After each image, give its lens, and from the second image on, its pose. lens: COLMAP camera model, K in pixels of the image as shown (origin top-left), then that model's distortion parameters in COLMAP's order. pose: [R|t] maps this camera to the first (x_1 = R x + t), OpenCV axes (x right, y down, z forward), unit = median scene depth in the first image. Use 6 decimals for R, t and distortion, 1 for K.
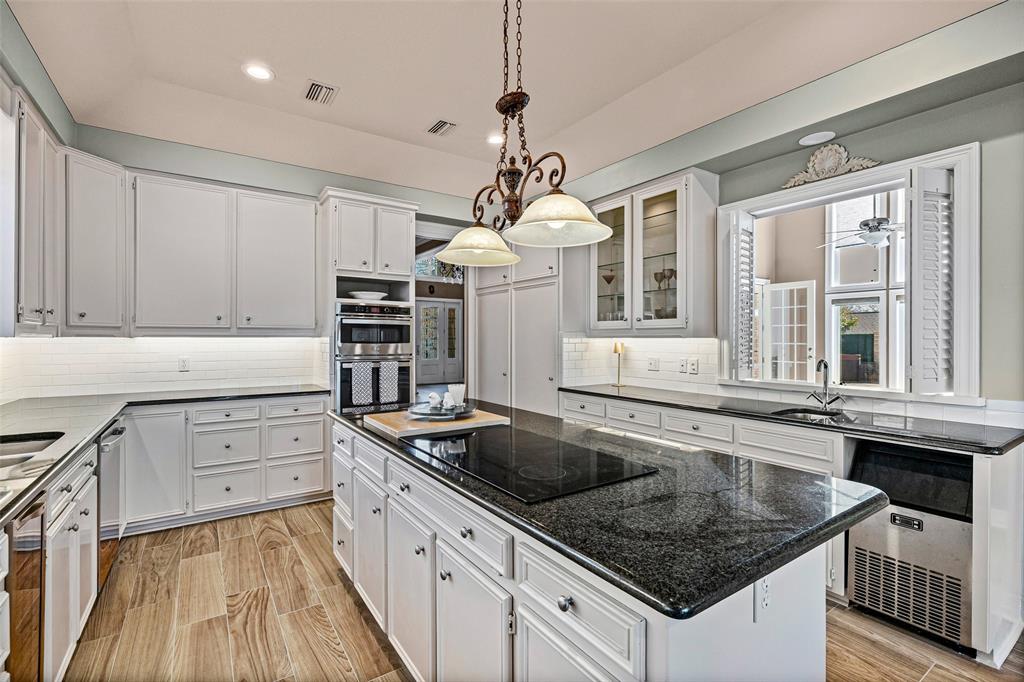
lens RADIAL K [[469.3, 0, 512.1], [0, 469.3, 340.1], [0, 0, 1]] dist [-0.003416, -0.000215]
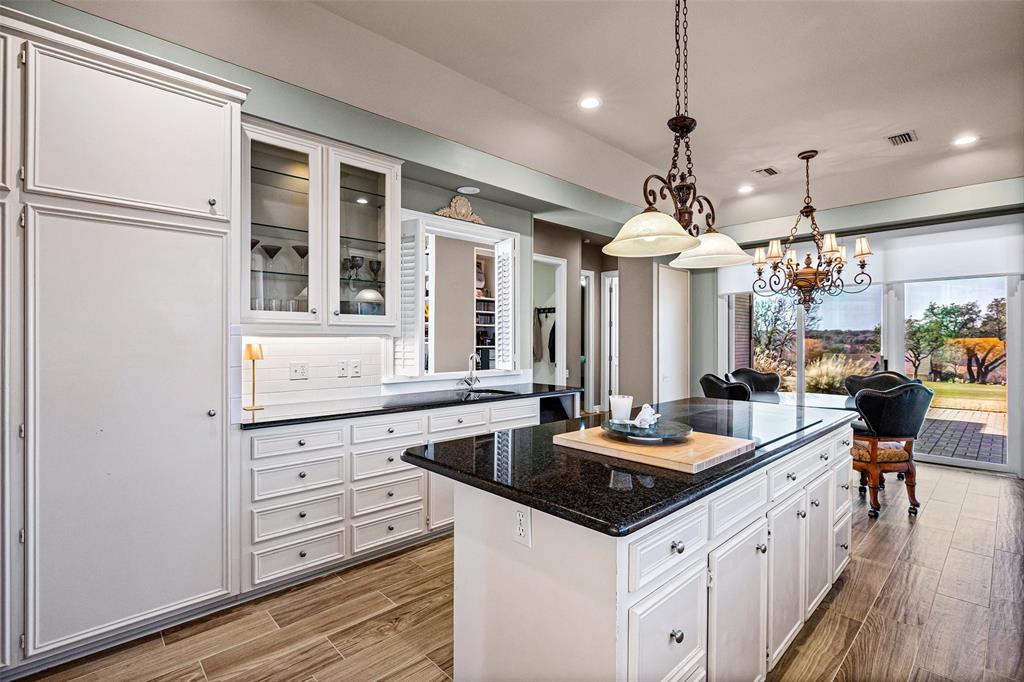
lens RADIAL K [[469.3, 0, 512.1], [0, 469.3, 340.1], [0, 0, 1]] dist [-0.003416, -0.000215]
pose [[-0.149995, -0.002394, 0.988684, -0.670012], [-0.000387, 0.999997, 0.002363, -0.001535], [-0.988687, -0.000028, -0.149996, 1.018169]]
